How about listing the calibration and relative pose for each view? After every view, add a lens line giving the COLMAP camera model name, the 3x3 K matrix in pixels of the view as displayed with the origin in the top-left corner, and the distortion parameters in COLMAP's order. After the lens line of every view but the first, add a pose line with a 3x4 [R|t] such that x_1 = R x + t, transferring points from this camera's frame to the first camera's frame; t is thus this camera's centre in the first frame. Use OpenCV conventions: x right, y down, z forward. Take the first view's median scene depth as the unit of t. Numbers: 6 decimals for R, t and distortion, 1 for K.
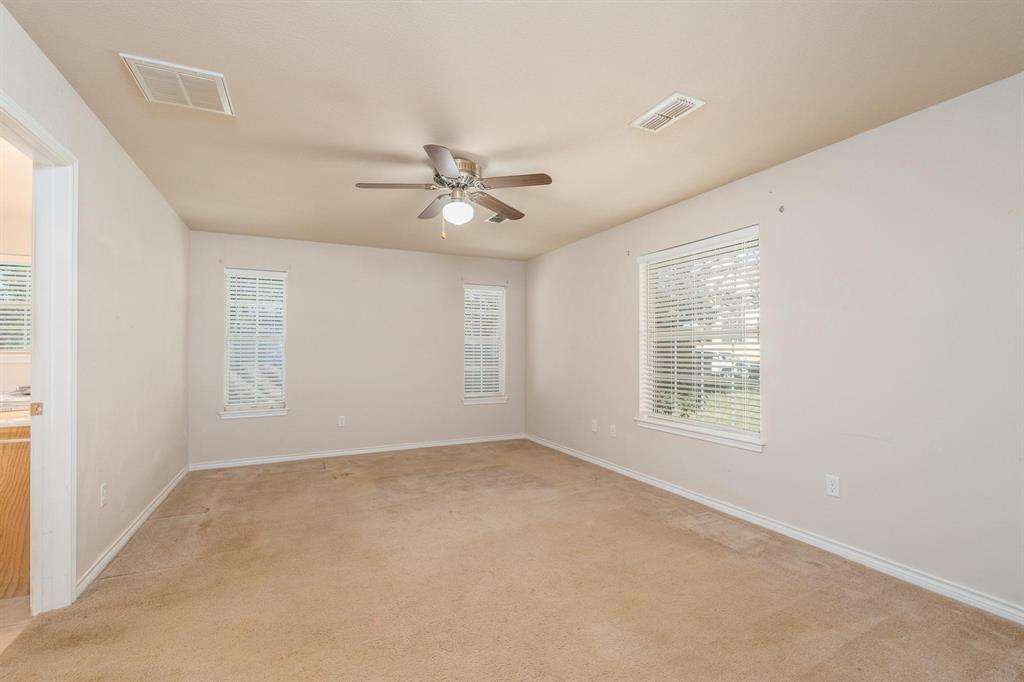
lens RADIAL K [[458.7, 0, 507.3], [0, 458.7, 344.2], [0, 0, 1]] dist [0.002590, -0.000087]
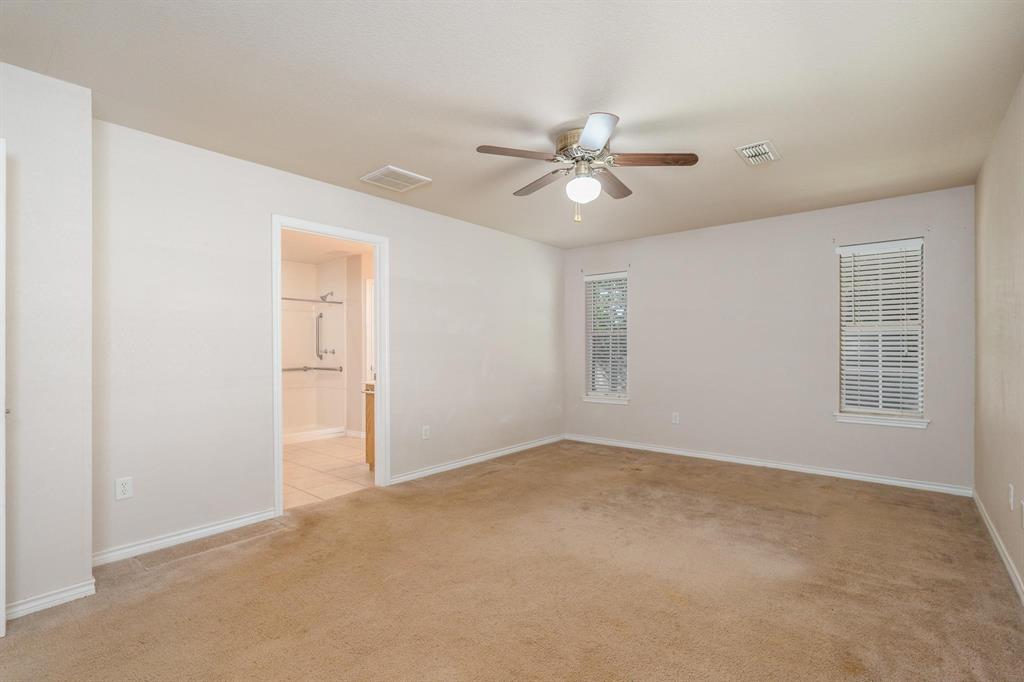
lens RADIAL K [[458.7, 0, 507.0], [0, 458.7, 342.7], [0, 0, 1]] dist [0.002590, -0.000087]
pose [[0.426828, -0.010923, -0.904267, 0.522600], [0.015195, 0.999873, -0.004906, 0.011241], [0.904205, -0.011646, 0.426939, 0.393097]]
